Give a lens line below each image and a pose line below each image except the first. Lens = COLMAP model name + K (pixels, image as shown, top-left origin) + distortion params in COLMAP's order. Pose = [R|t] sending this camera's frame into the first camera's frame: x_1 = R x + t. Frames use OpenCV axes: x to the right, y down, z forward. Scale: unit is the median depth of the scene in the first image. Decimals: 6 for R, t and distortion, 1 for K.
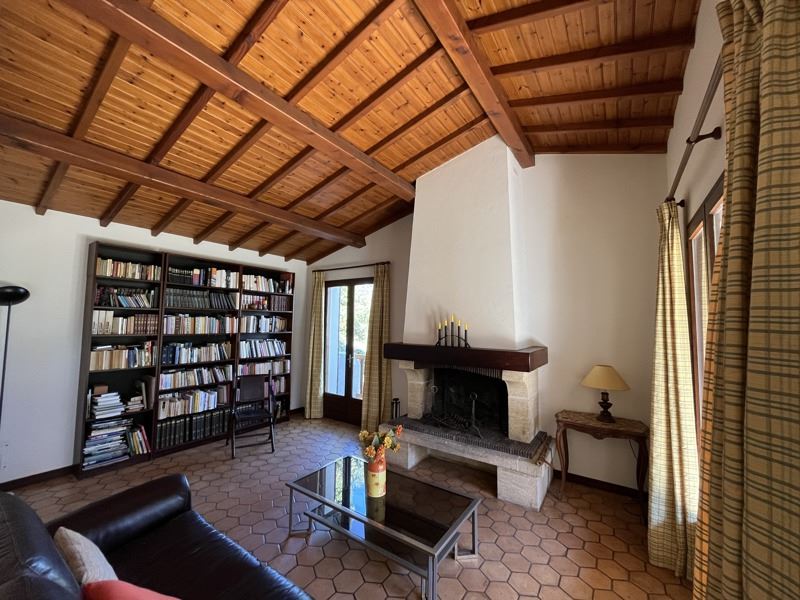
lens RADIAL K [[320.6, 0, 397.2], [0, 320.6, 299.2], [0, 0, 1]] dist [0.002781, 0.000037]
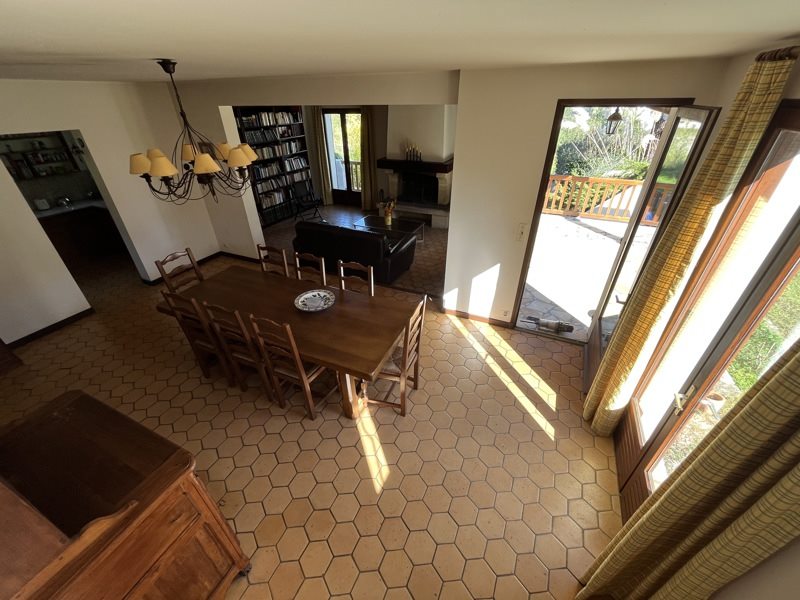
lens RADIAL K [[320.6, 0, 396.4], [0, 320.6, 299.3], [0, 0, 1]] dist [0.002781, 0.000037]
pose [[0.982494, -0.118782, 0.143517, -0.249788], [0.011193, 0.806616, 0.590969, -0.264418], [-0.185959, -0.579017, 0.793825, -0.829519]]
